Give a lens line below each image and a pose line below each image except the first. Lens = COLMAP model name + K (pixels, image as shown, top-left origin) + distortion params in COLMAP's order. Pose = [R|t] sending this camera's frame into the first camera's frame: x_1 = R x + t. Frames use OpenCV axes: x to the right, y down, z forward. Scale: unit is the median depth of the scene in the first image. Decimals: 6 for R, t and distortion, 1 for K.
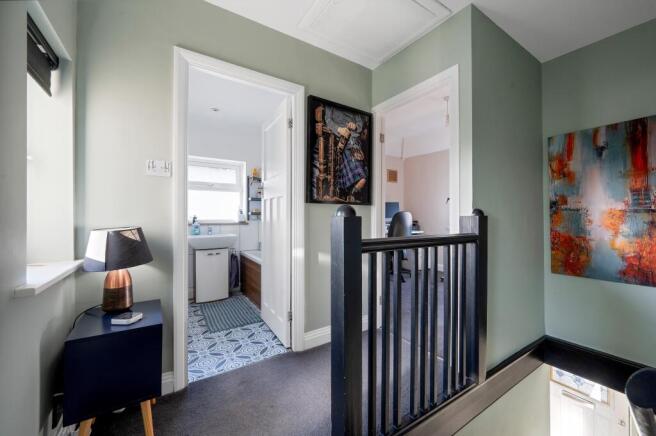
lens RADIAL K [[248.9, 0, 327.2], [0, 248.9, 220.4], [0, 0, 1]] dist [-0.000439, -0.000073]
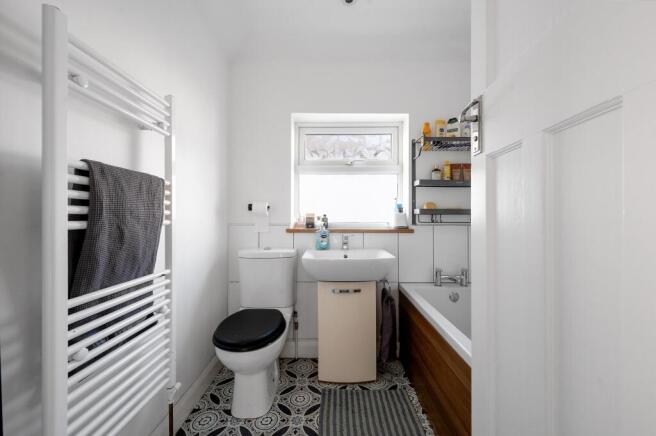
lens RADIAL K [[248.9, 0, 327.2], [0, 248.9, 220.4], [0, 0, 1]] dist [-0.000439, -0.000073]
pose [[0.837072, 0.001626, -0.547090, -0.193785], [-0.004406, 0.999983, -0.003770, -0.006471], [0.547075, 0.005567, 0.837065, 0.493858]]
